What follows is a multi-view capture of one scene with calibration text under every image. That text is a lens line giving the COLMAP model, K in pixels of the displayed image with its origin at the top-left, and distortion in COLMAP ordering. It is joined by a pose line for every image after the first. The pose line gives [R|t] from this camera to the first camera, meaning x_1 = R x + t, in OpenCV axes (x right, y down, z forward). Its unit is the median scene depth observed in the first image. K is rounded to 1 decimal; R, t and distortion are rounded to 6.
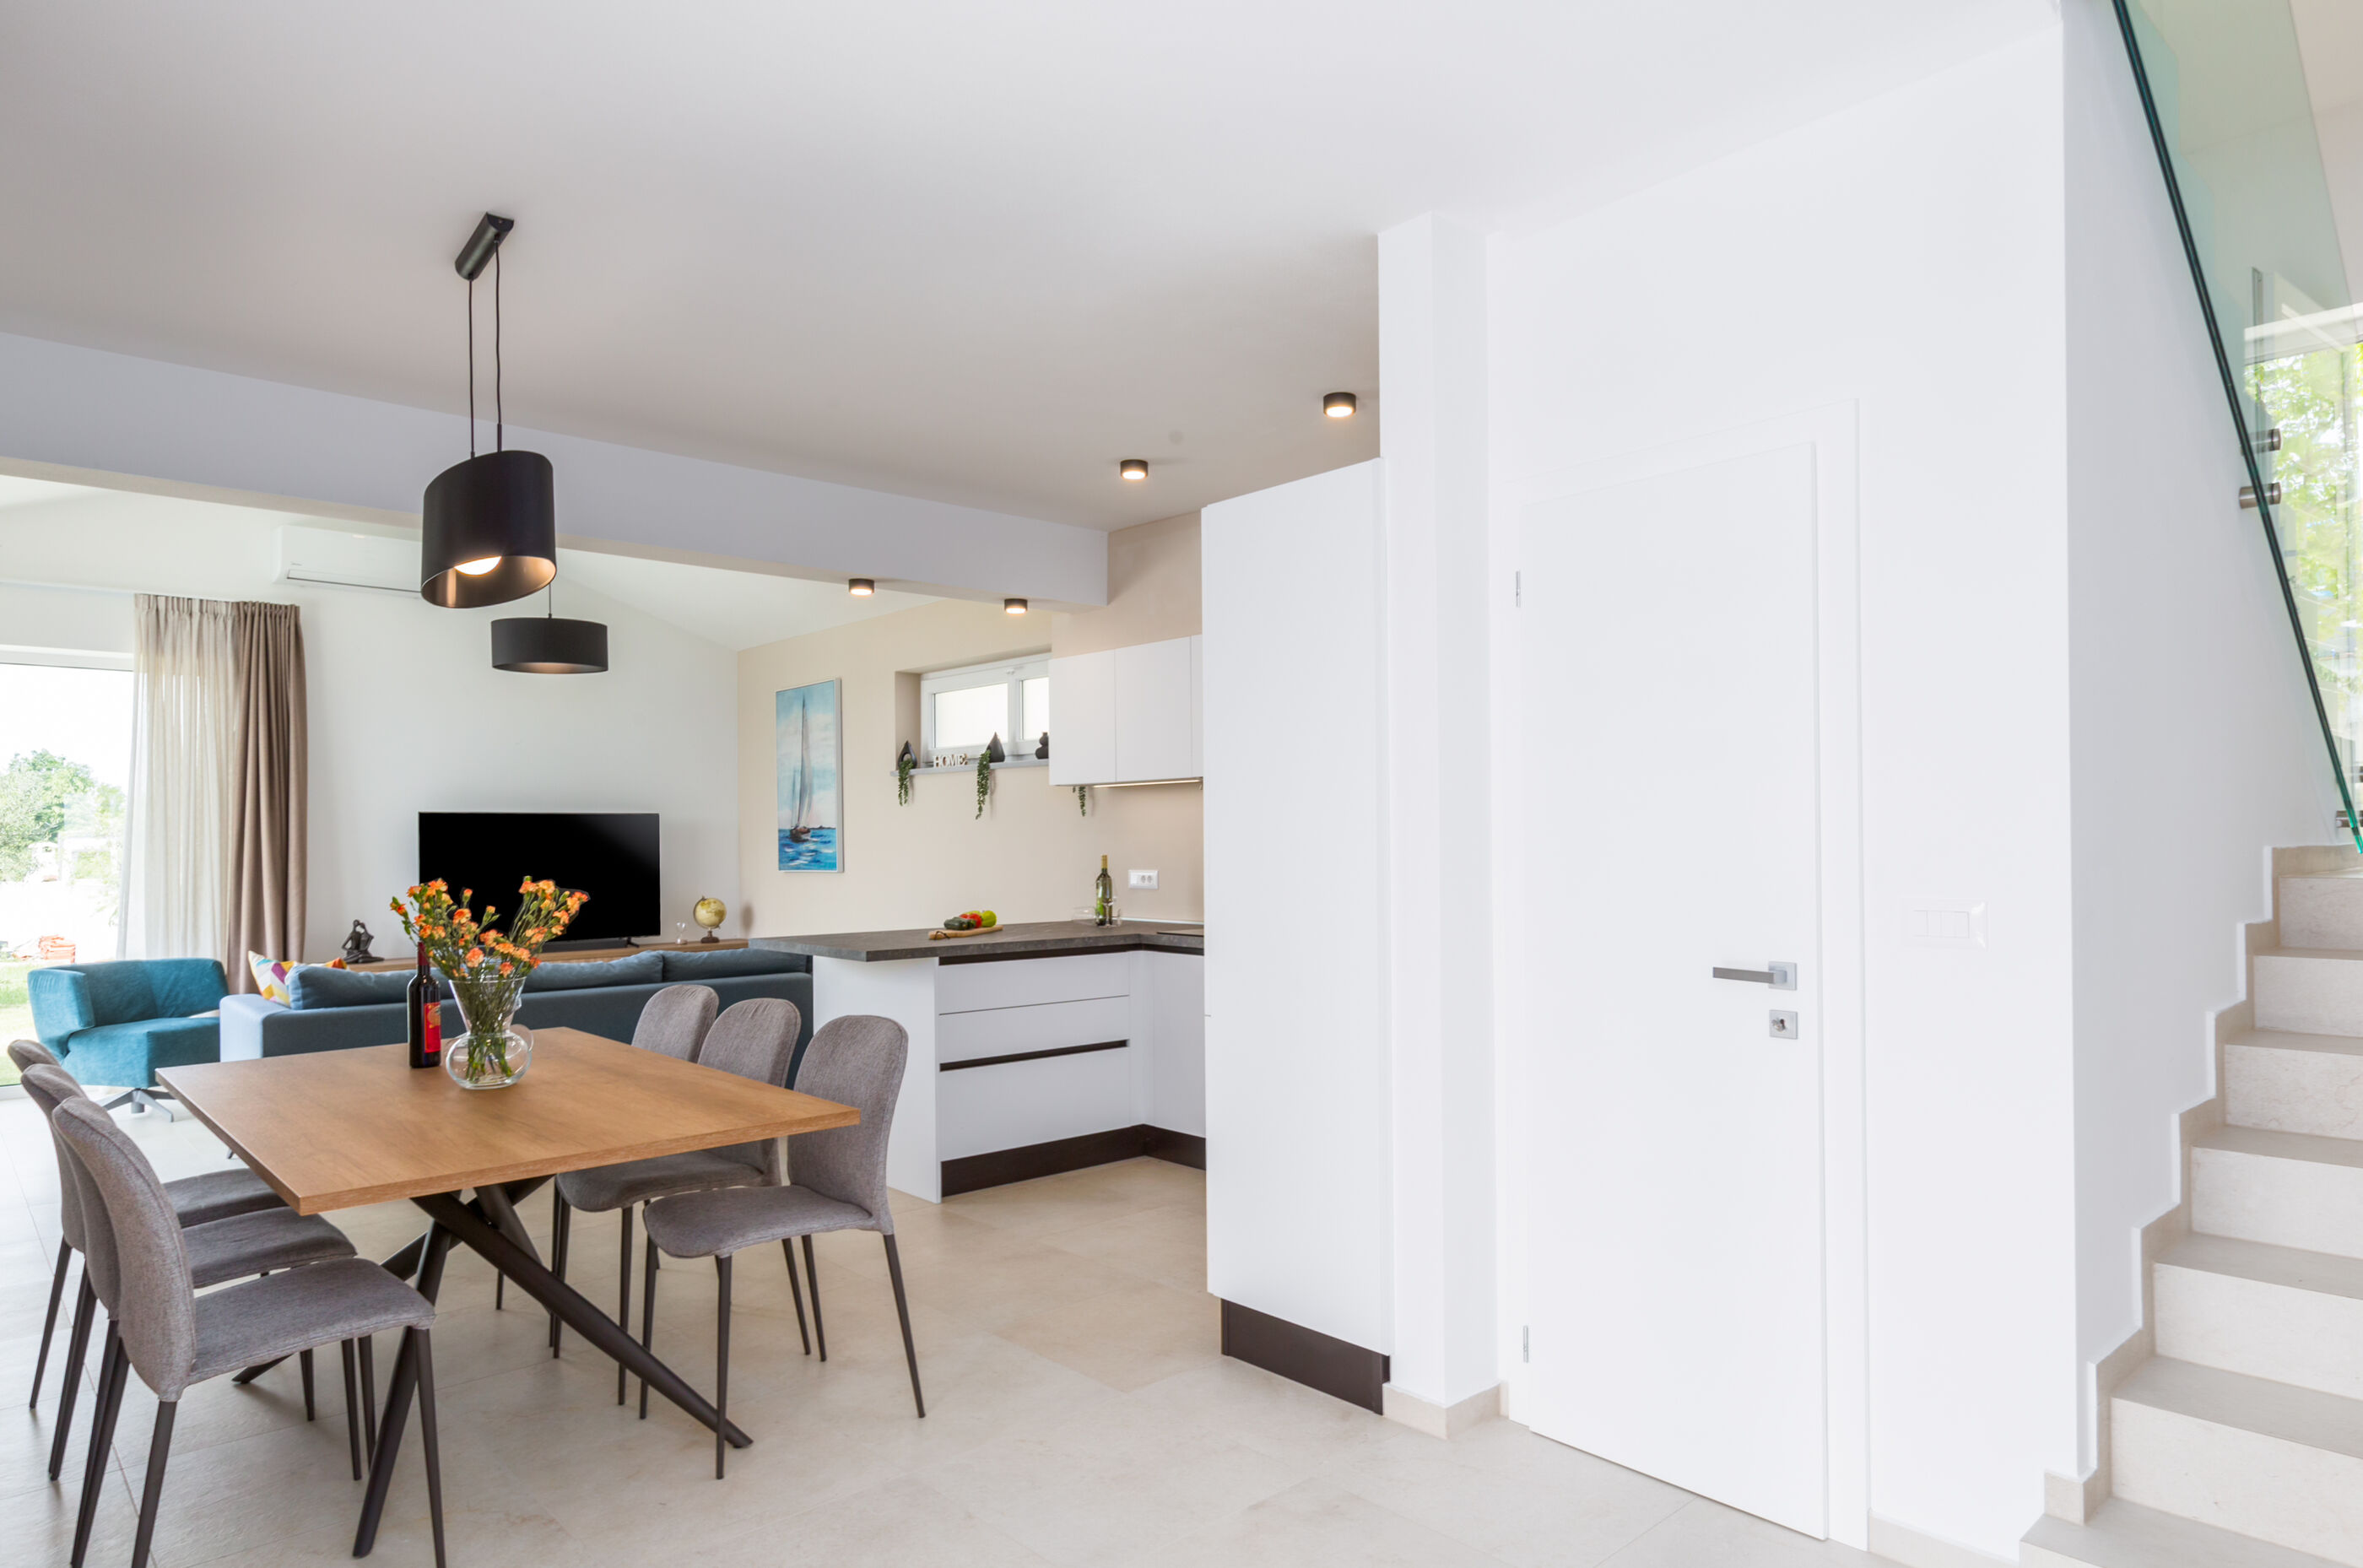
lens RADIAL K [[1375.4, 0, 1189.4], [0, 1375.4, 838.9], [0, 0, 1]] dist [0.004029, 0.000435]
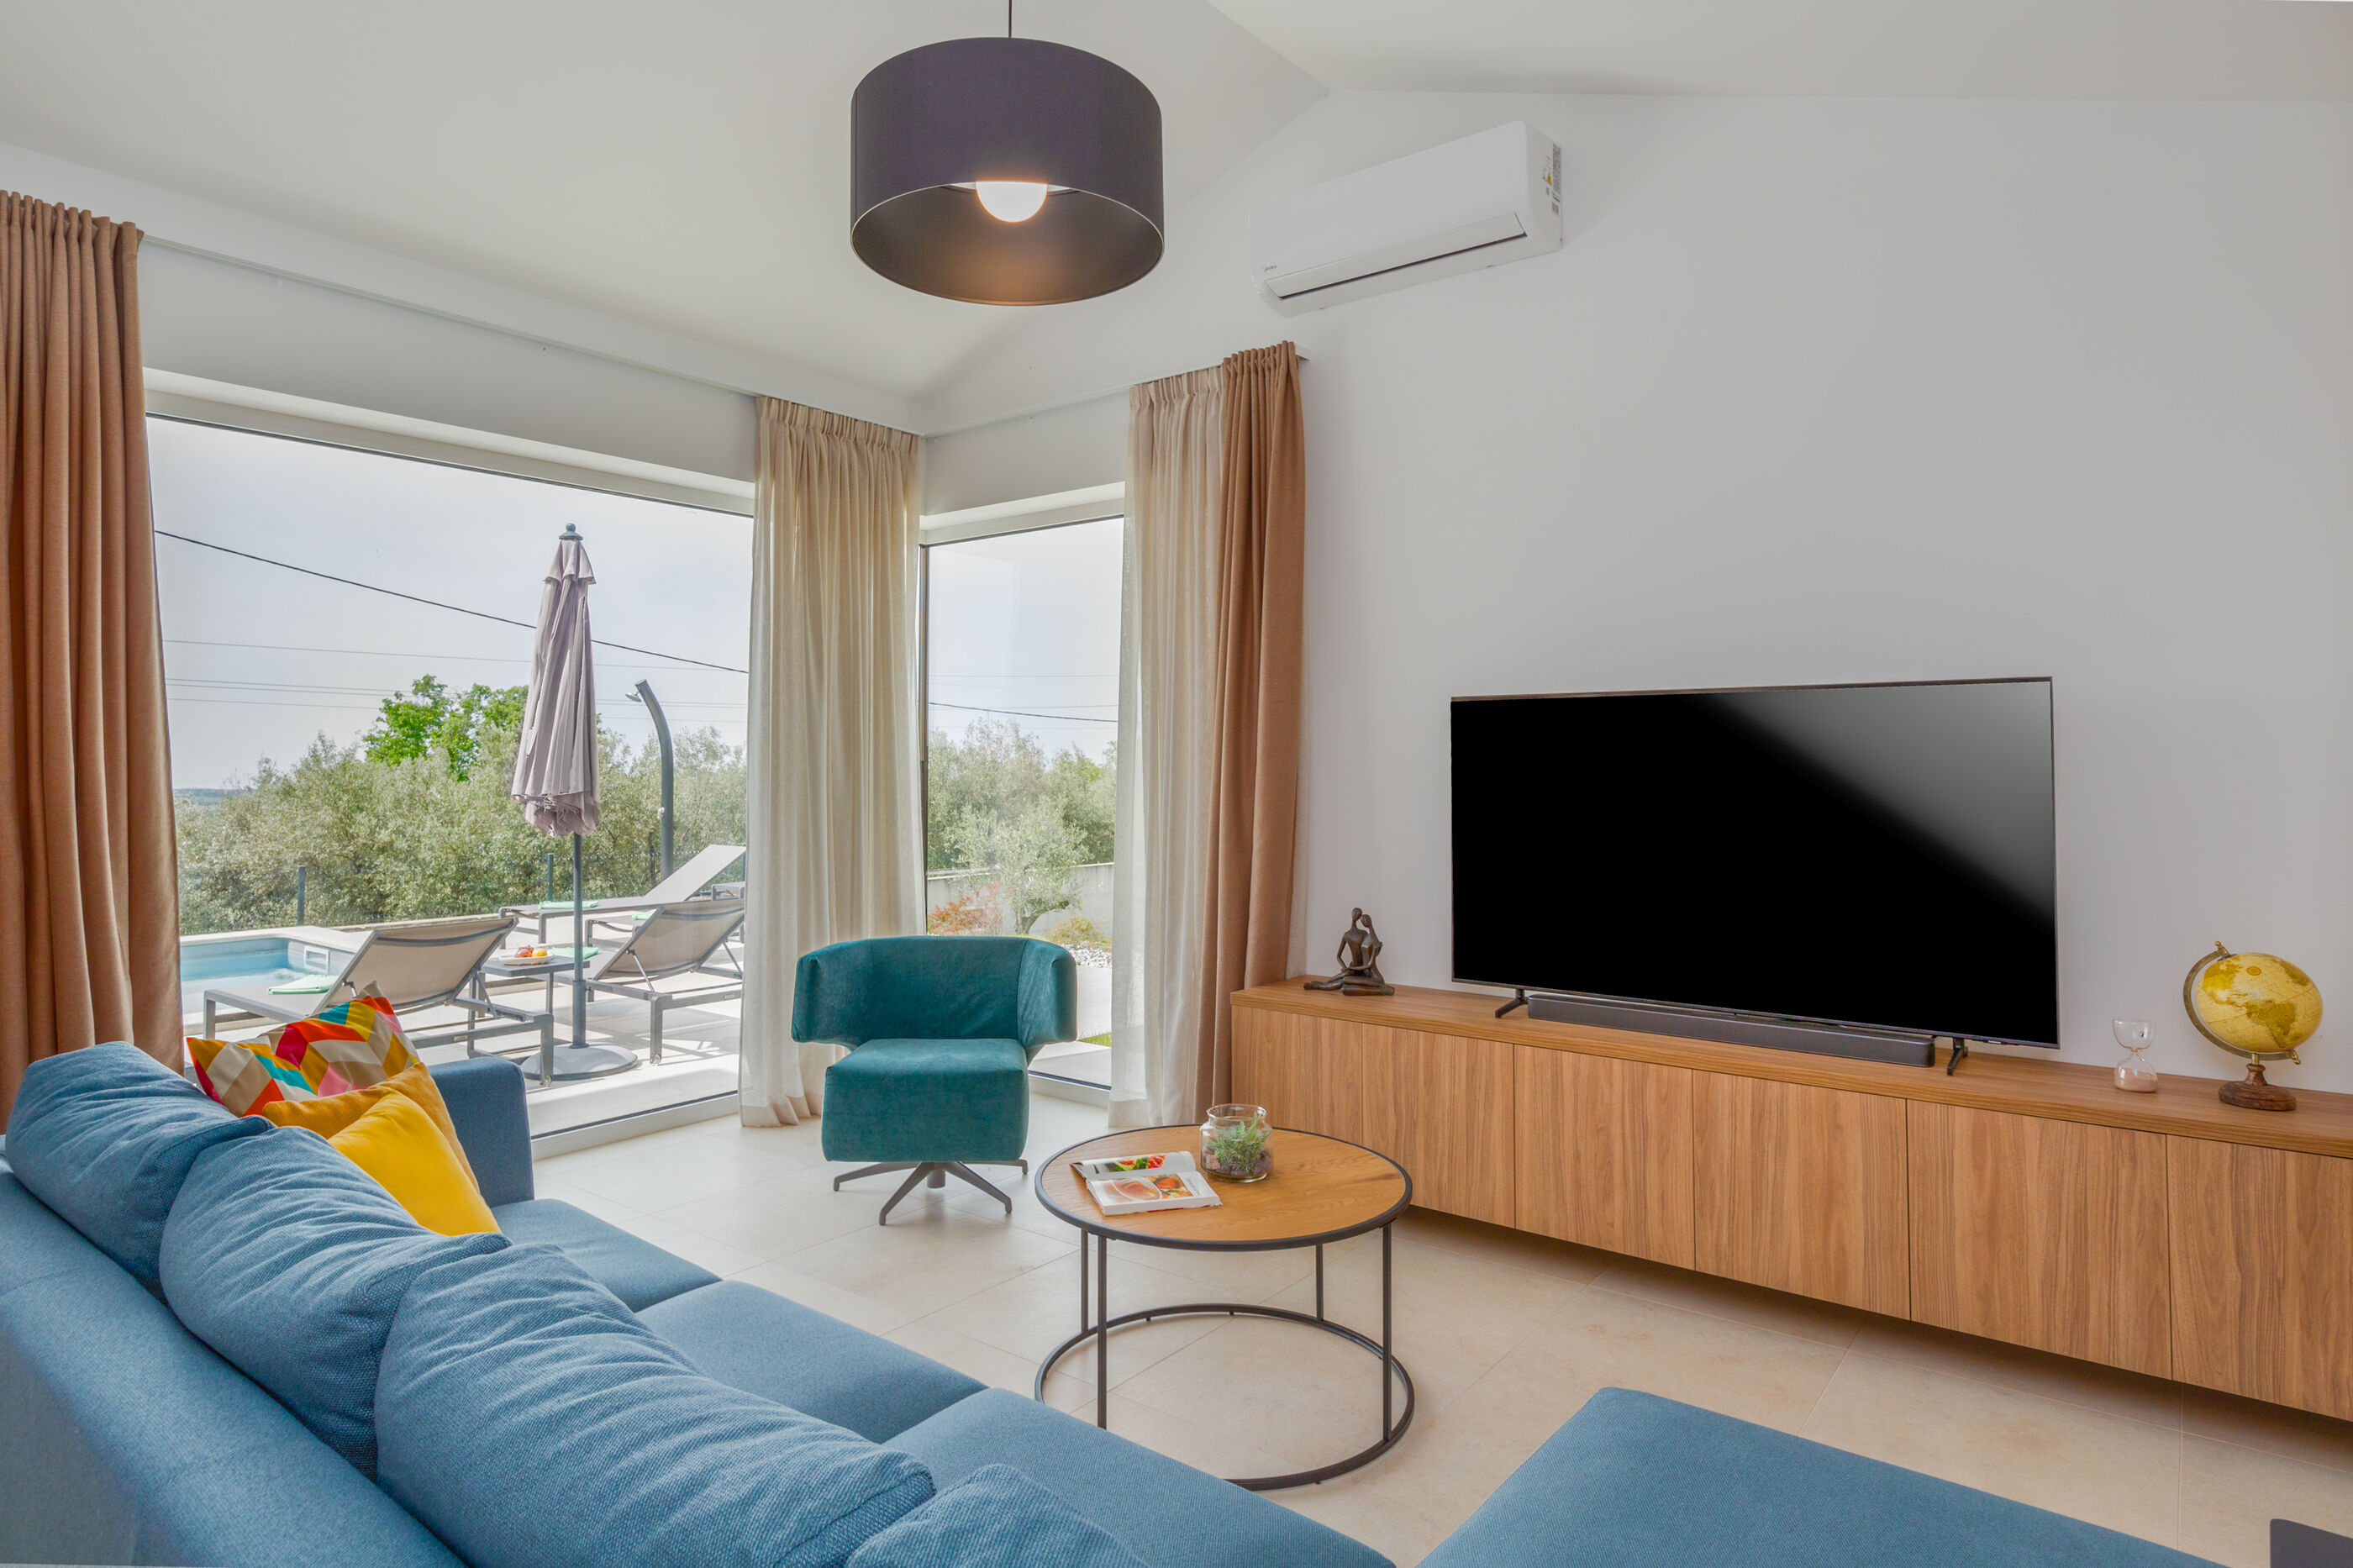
lens RADIAL K [[1312.1, 0, 1141.1], [0, 1312.1, 732.0], [0, 0, 1]] dist [0.002678, -0.000709]
pose [[0.160070, -0.016083, -0.986975, -0.127131], [-0.000900, 0.999864, -0.016439, 0.000241], [0.987105, 0.003520, 0.160034, 0.851751]]
